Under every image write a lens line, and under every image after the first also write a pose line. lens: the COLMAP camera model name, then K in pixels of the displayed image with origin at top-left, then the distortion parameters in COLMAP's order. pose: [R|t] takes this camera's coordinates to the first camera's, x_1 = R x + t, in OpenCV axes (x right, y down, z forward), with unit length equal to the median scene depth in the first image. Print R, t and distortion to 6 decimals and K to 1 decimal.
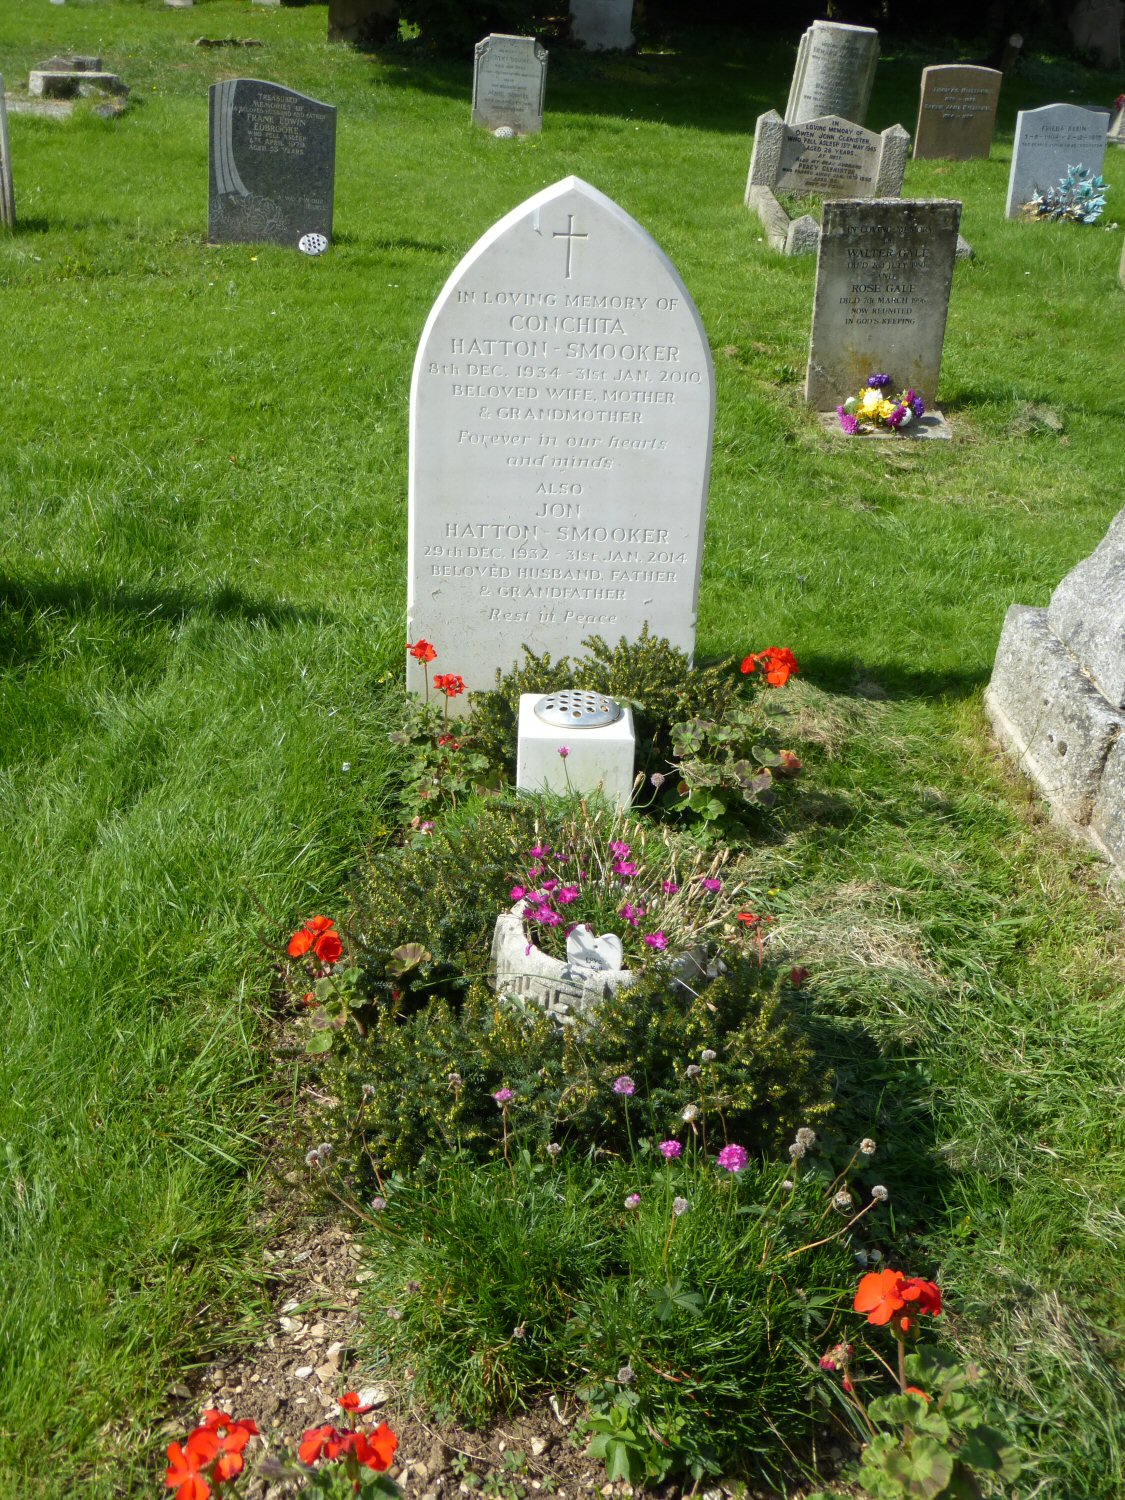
lens RADIAL K [[1619.6, 0, 562.5], [0, 1619.6, 750.0], [0, 0, 1]] dist [-0.014438, 0.006802]
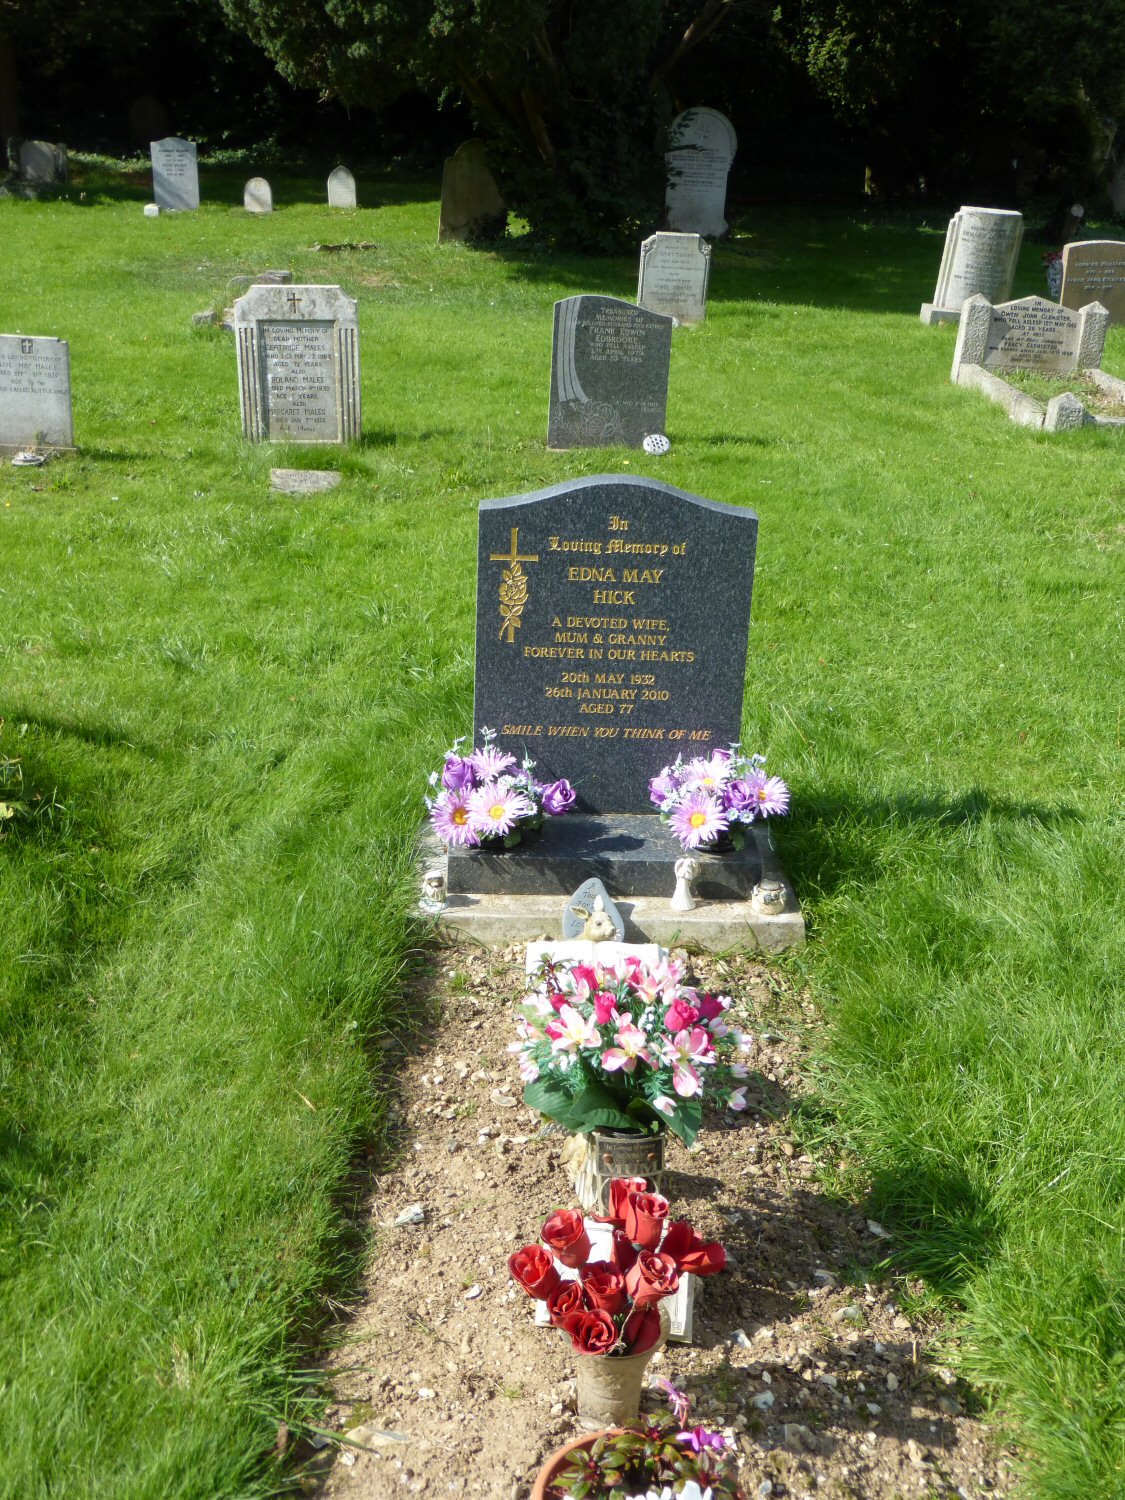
lens RADIAL K [[1619.6, 0, 562.5], [0, 1619.6, 750.0], [0, 0, 1]] dist [-0.014438, 0.006802]
pose [[0.998385, -0.051988, 0.022885, -0.178617], [0.053935, 0.994030, -0.094846, -0.014675], [-0.017817, 0.095927, 0.995229, -0.016010]]
